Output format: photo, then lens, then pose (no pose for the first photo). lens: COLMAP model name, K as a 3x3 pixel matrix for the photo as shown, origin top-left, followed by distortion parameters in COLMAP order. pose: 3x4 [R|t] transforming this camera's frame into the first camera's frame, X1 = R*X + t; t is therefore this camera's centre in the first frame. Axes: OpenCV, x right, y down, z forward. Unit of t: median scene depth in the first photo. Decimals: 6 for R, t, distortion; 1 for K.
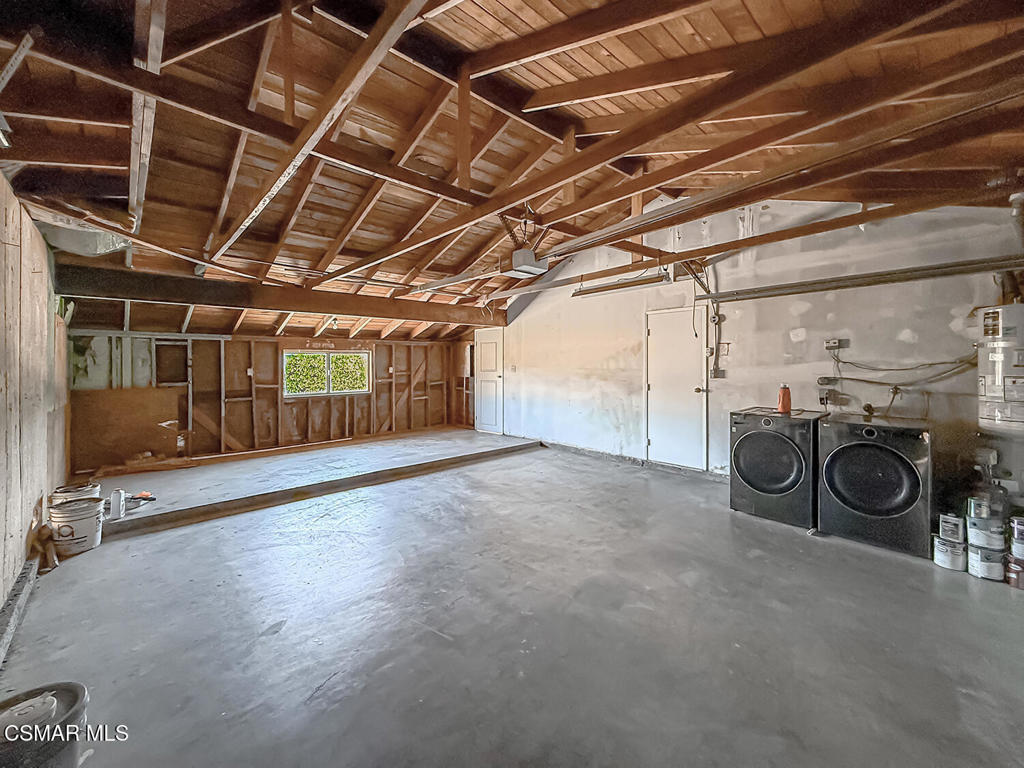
lens RADIAL K [[419.4, 0, 514.0], [0, 419.4, 373.4], [0, 0, 1]] dist [0.003278, -0.000012]
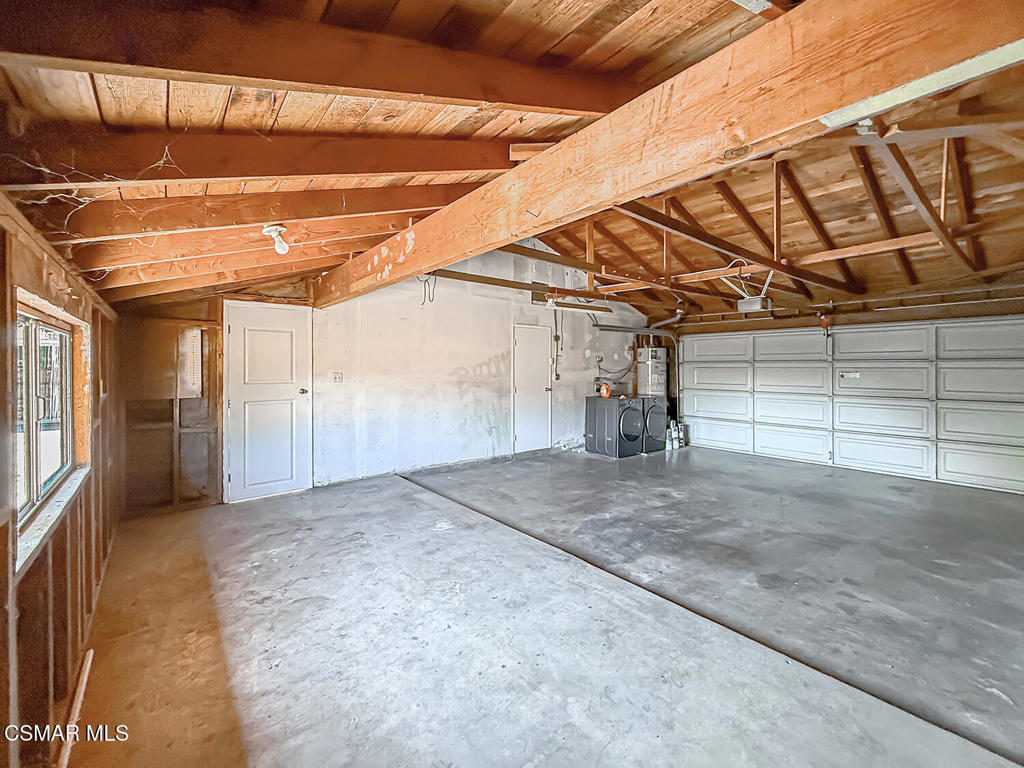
lens RADIAL K [[419.4, 0, 513.3], [0, 419.4, 373.6], [0, 0, 1]] dist [0.003278, -0.000012]
pose [[0.057343, -0.012840, 0.998272, -0.799393], [0.018127, 0.999766, 0.011818, -0.025251], [-0.998190, 0.017418, 0.057562, 0.907232]]
